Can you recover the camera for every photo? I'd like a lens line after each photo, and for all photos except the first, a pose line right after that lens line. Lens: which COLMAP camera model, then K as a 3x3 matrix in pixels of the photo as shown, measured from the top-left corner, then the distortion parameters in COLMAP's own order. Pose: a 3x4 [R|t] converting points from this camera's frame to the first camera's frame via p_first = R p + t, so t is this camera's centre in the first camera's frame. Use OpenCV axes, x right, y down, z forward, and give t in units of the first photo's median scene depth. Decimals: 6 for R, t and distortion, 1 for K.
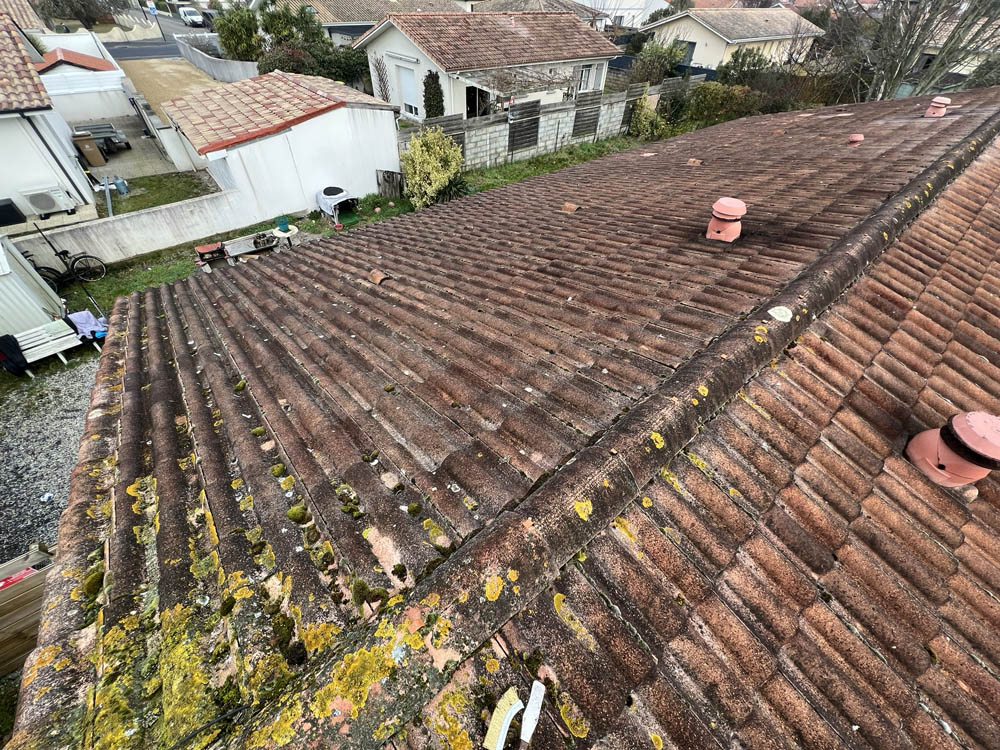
lens RADIAL K [[400.6, 0, 498.6], [0, 400.6, 372.8], [0, 0, 1]] dist [-0.001340, 0.000127]
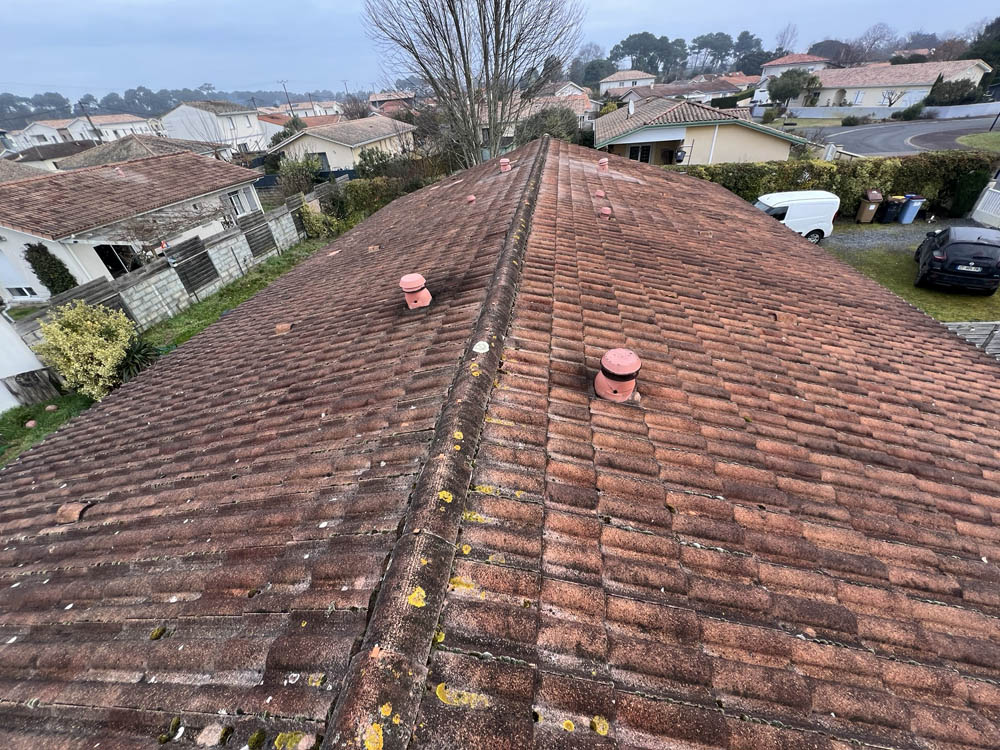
lens RADIAL K [[401.4, 0, 500.6], [0, 401.4, 374.7], [0, 0, 1]] dist [-0.000601, -0.000341]
pose [[0.738489, -0.457368, 0.495427, 0.067442], [0.536776, 0.843452, -0.021468, -0.011805], [-0.408050, 0.281787, 0.868384, -0.109101]]
